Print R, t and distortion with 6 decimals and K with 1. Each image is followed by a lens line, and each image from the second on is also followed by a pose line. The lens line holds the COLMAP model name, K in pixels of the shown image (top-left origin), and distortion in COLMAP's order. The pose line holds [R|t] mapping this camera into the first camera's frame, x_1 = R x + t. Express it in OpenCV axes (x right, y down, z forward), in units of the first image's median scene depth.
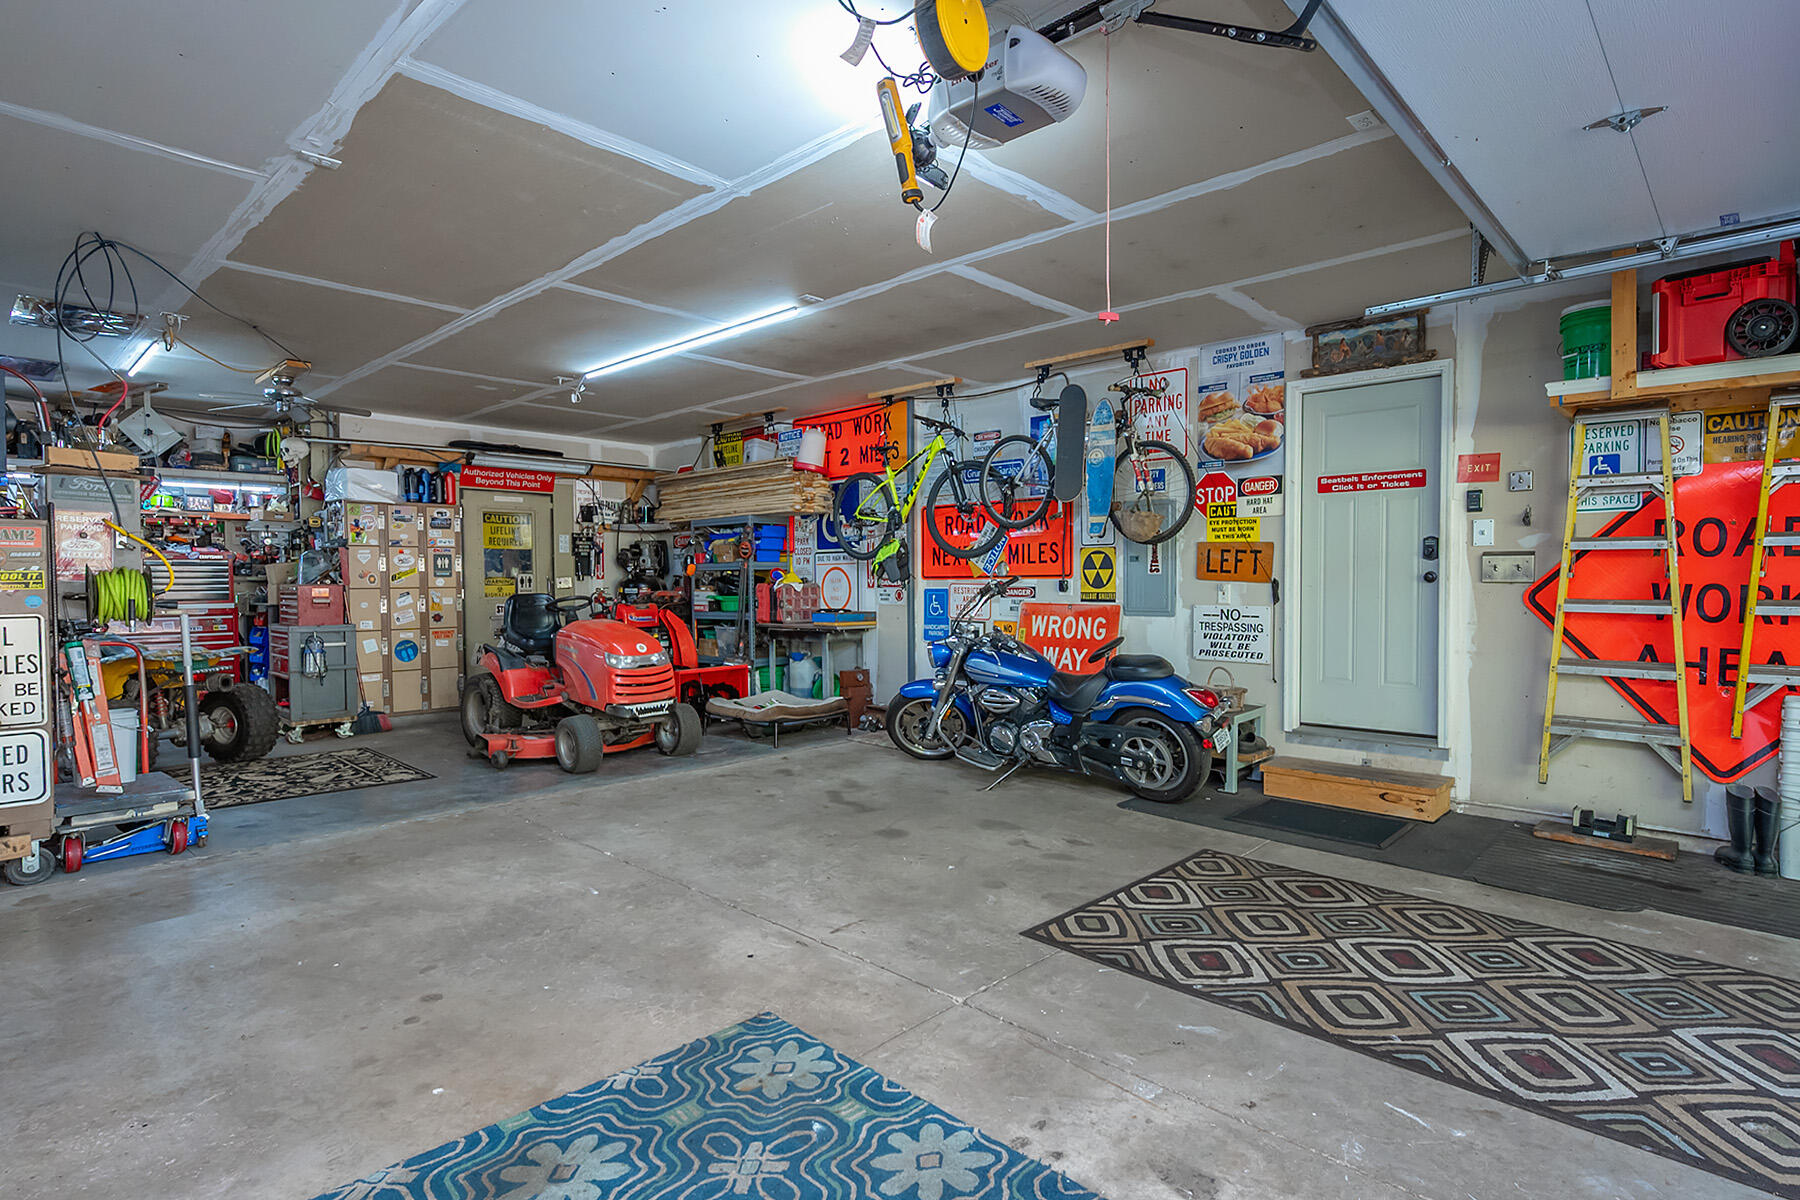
lens RADIAL K [[926.6, 0, 900.0], [0, 926.6, 600.0], [0, 0, 1]] dist [-0.000466, -0.000200]
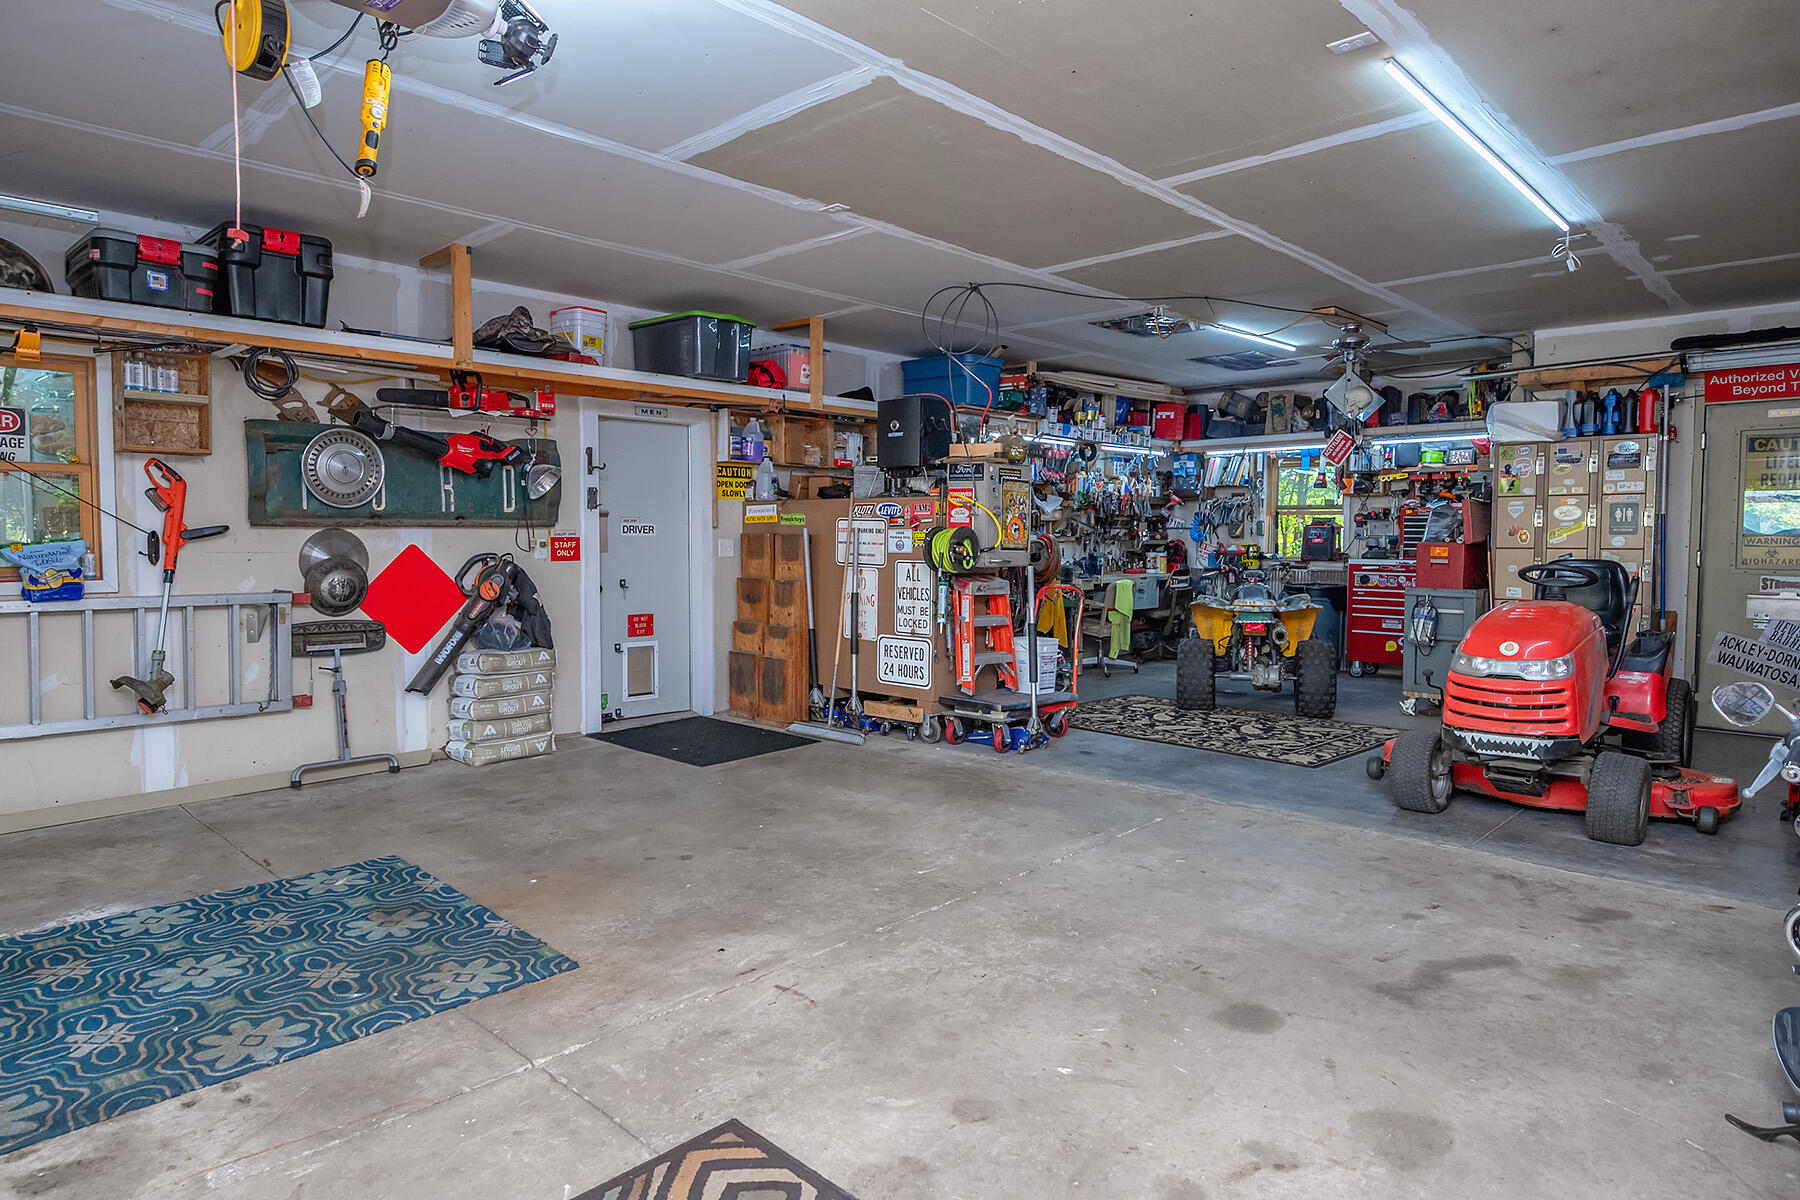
lens RADIAL K [[1021.2, 0, 904.2], [0, 1021.2, 578.0], [0, 0, 1]] dist [-0.000498, -0.000376]
pose [[0.009606, 0.046999, -0.998849, 0.598784], [-0.023371, 0.998633, 0.046764, -0.028733], [0.999681, 0.022895, 0.010691, 0.822892]]
